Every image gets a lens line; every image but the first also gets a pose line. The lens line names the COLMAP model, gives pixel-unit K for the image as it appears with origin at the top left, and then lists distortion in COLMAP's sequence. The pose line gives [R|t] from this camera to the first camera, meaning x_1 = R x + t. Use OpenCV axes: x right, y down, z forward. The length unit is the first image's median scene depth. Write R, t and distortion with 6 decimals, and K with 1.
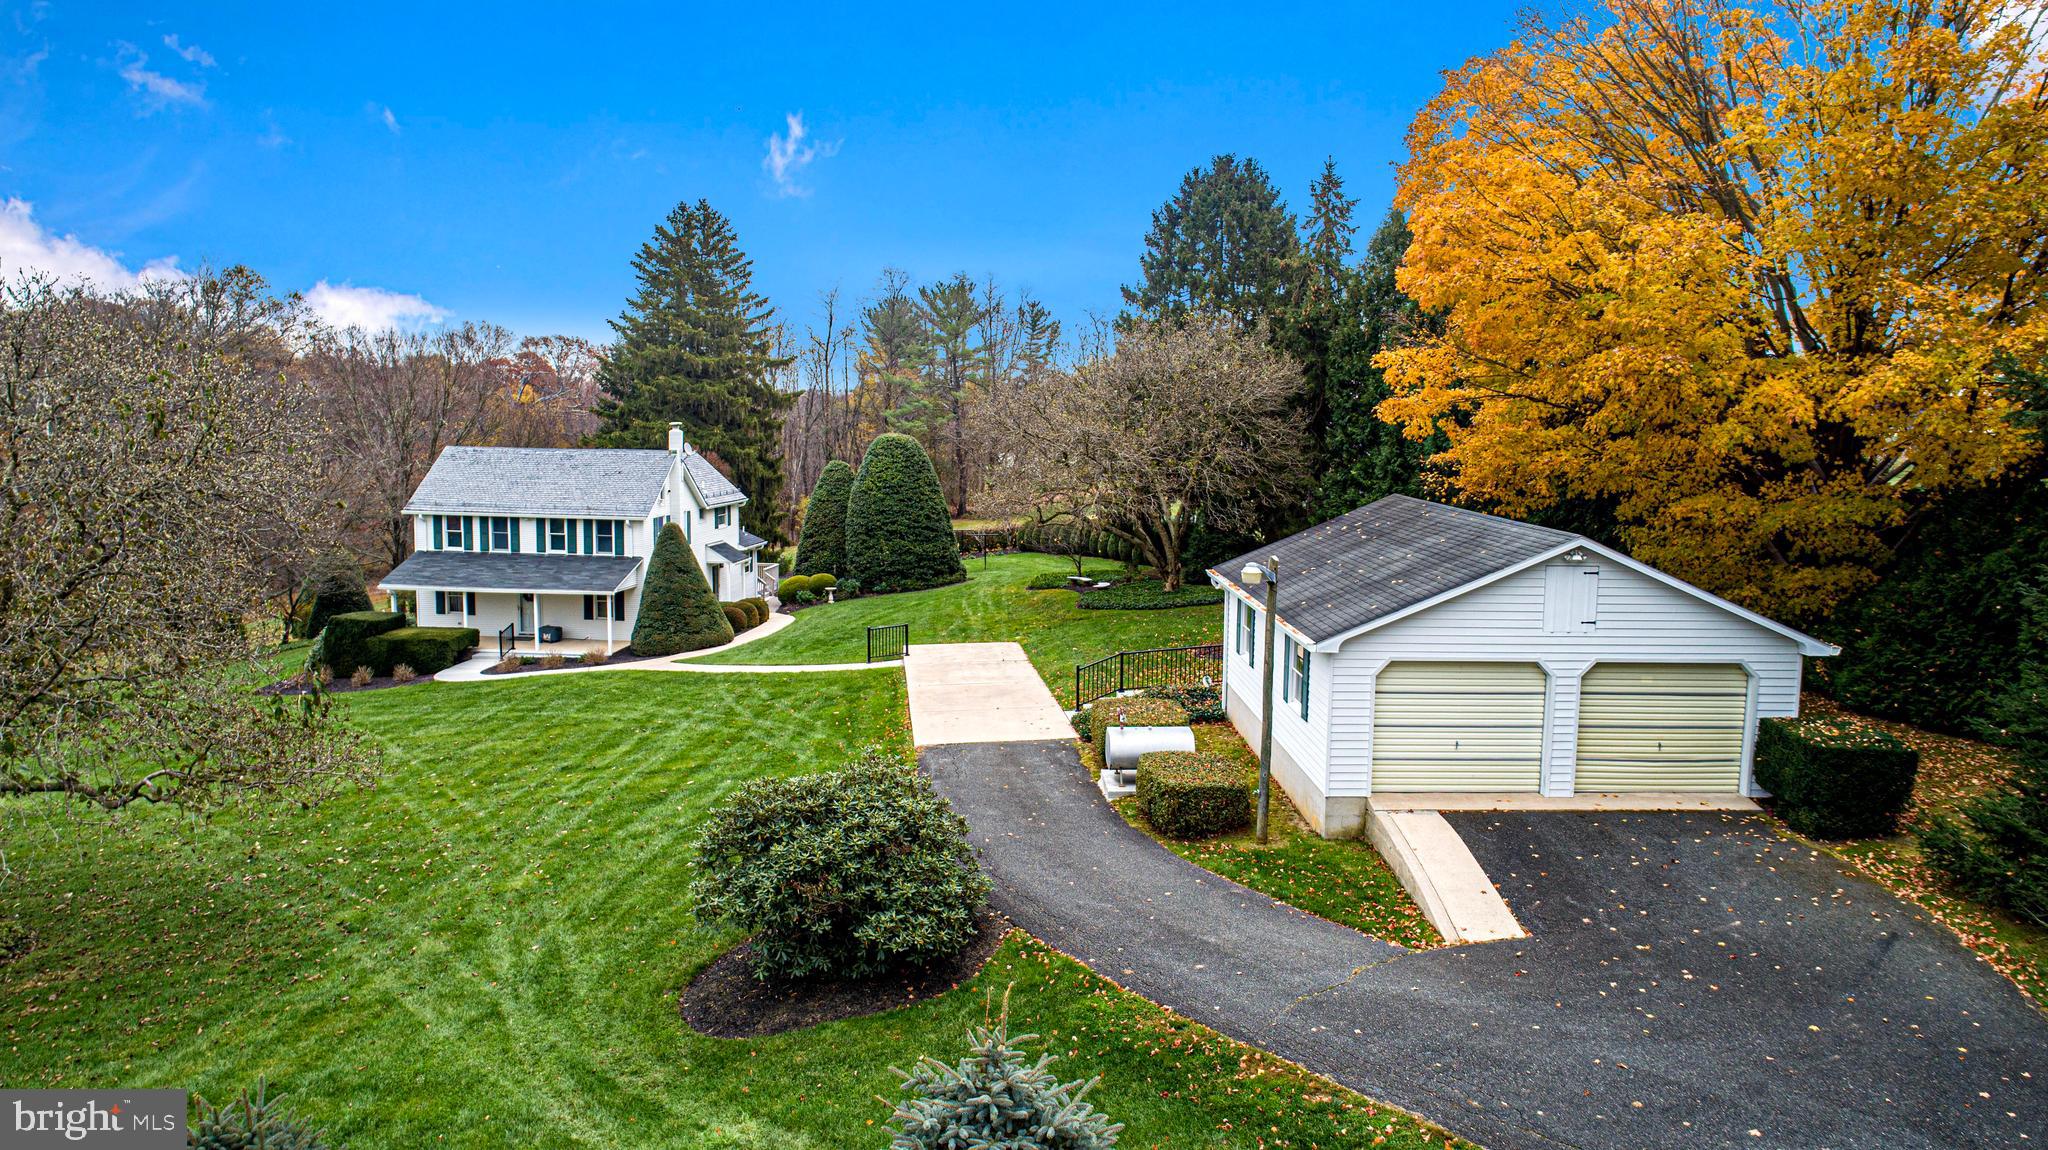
lens RADIAL K [[1401.9, 0, 1024.0], [0, 1401.9, 575.0], [0, 0, 1]] dist [-0.013941, 0.005245]
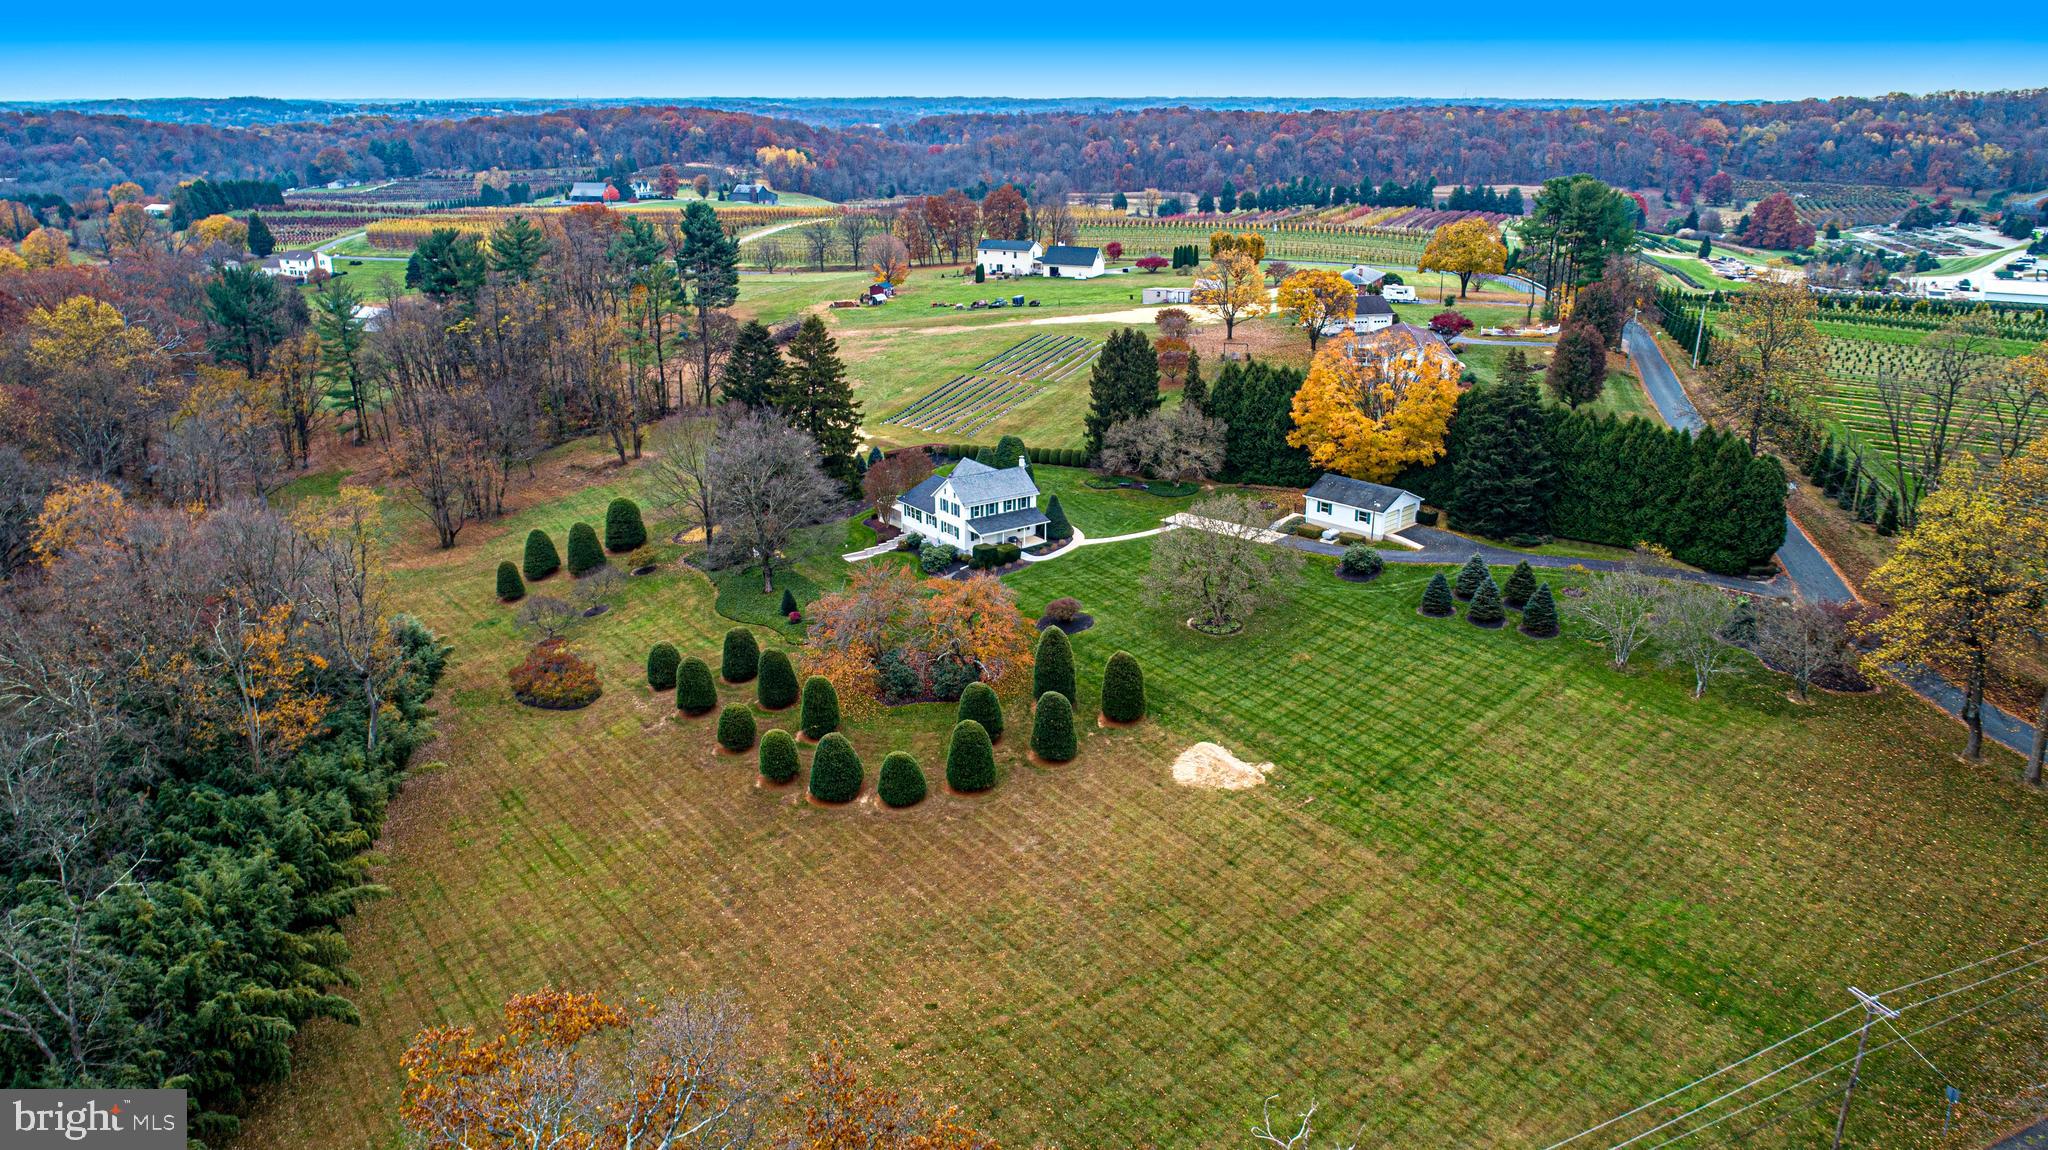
lens RADIAL K [[1401.9, 0, 1024.0], [0, 1401.9, 575.0], [0, 0, 1]] dist [-0.013941, 0.005245]
pose [[0.734428, -0.229695, 0.638636, -3.311227], [0.090064, 0.965651, 0.243736, -0.893436], [-0.672684, -0.121489, 0.729888, -1.707934]]
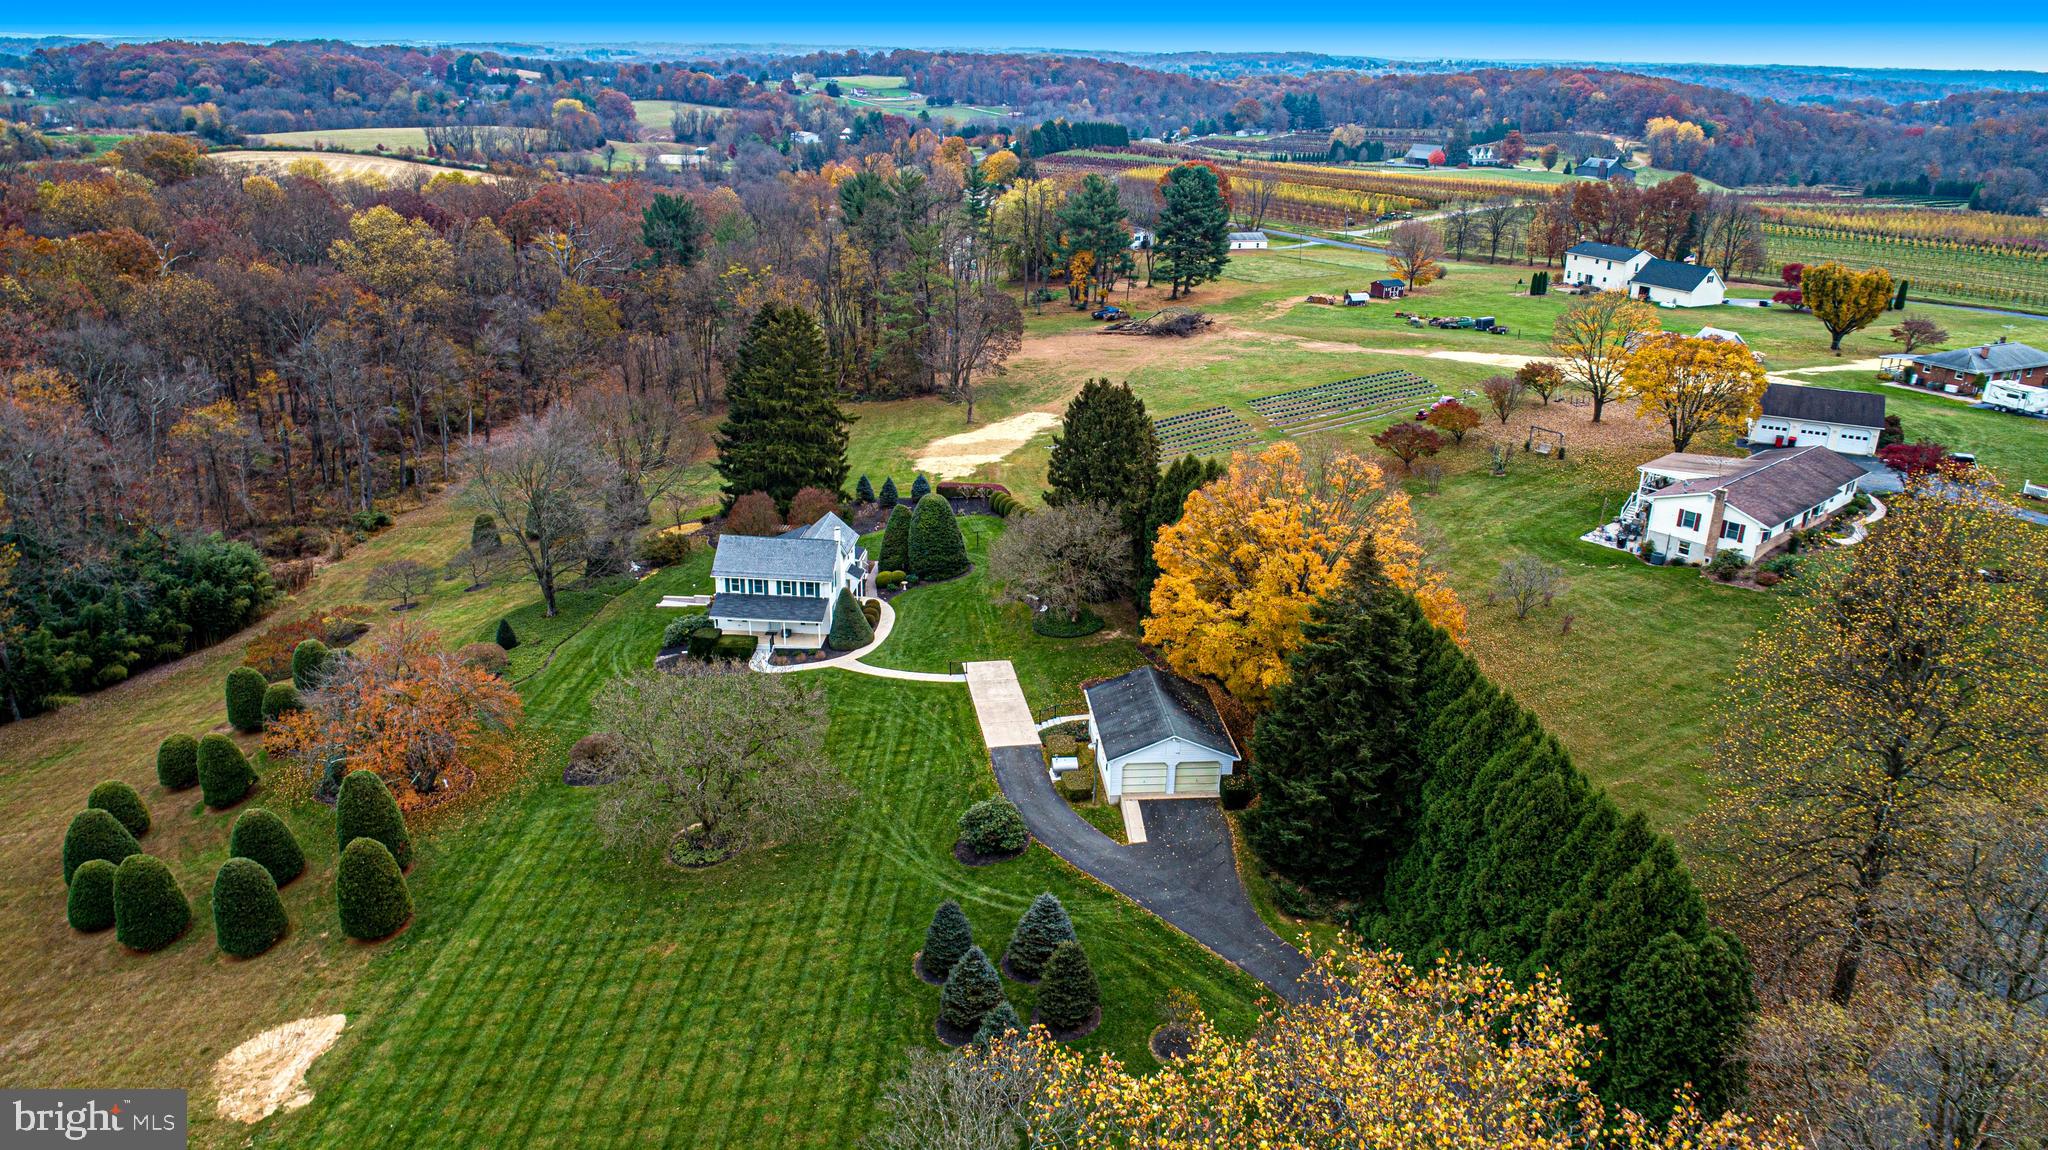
lens RADIAL K [[1371.5, 0, 1024.0], [0, 1371.5, 575.0], [0, 0, 1]] dist [-0.013412, 0.005552]
pose [[0.998333, -0.012683, 0.056310, -0.141919], [-0.001492, 0.969567, 0.244822, -0.851981], [-0.057702, -0.244498, 0.967931, -1.570342]]
